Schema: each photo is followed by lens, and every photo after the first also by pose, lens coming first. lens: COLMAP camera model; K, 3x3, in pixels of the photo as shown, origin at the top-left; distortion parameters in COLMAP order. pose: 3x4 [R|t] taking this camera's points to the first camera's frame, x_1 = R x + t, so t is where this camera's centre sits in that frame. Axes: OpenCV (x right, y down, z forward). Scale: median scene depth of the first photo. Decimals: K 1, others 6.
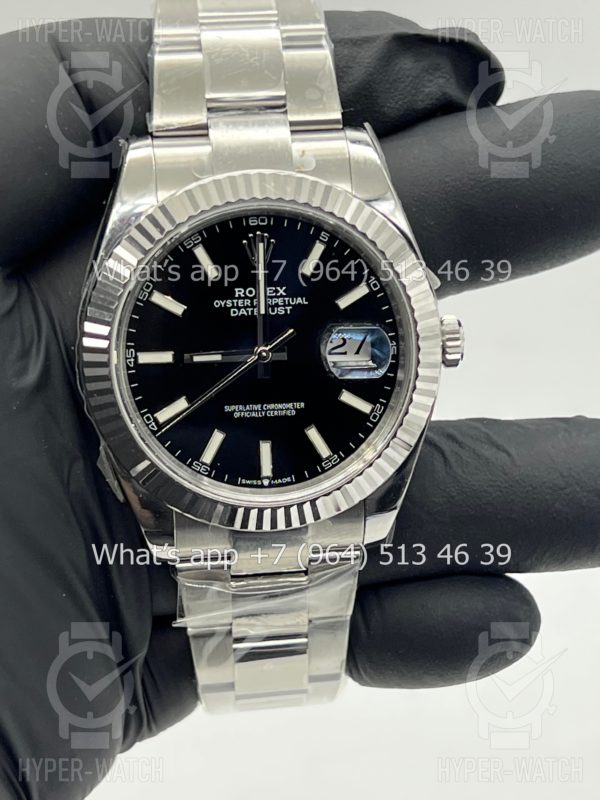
lens RADIAL K [[1891.6, 0, 315.1], [0, 1891.6, 406.8], [0, 0, 1]] dist [0.276456, 0.000000]
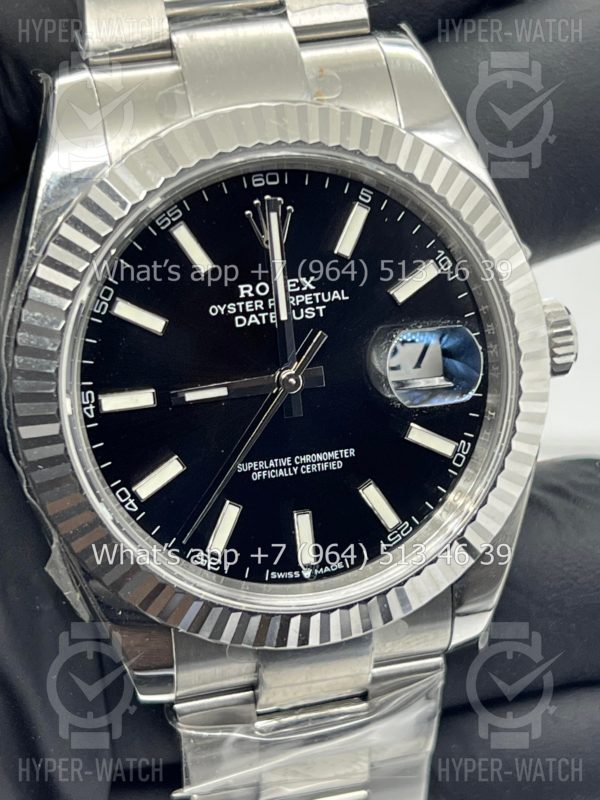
lens RADIAL K [[1891.6, 0, 294.8], [0, 1891.6, 395.2], [0, 0, 1]] dist [0.276456, 0.000000]
pose [[0.992588, -0.087605, 0.084225, -0.080712], [0.087927, 0.996127, -0.000120, -0.022380], [-0.083888, 0.007525, 0.996447, 0.340829]]
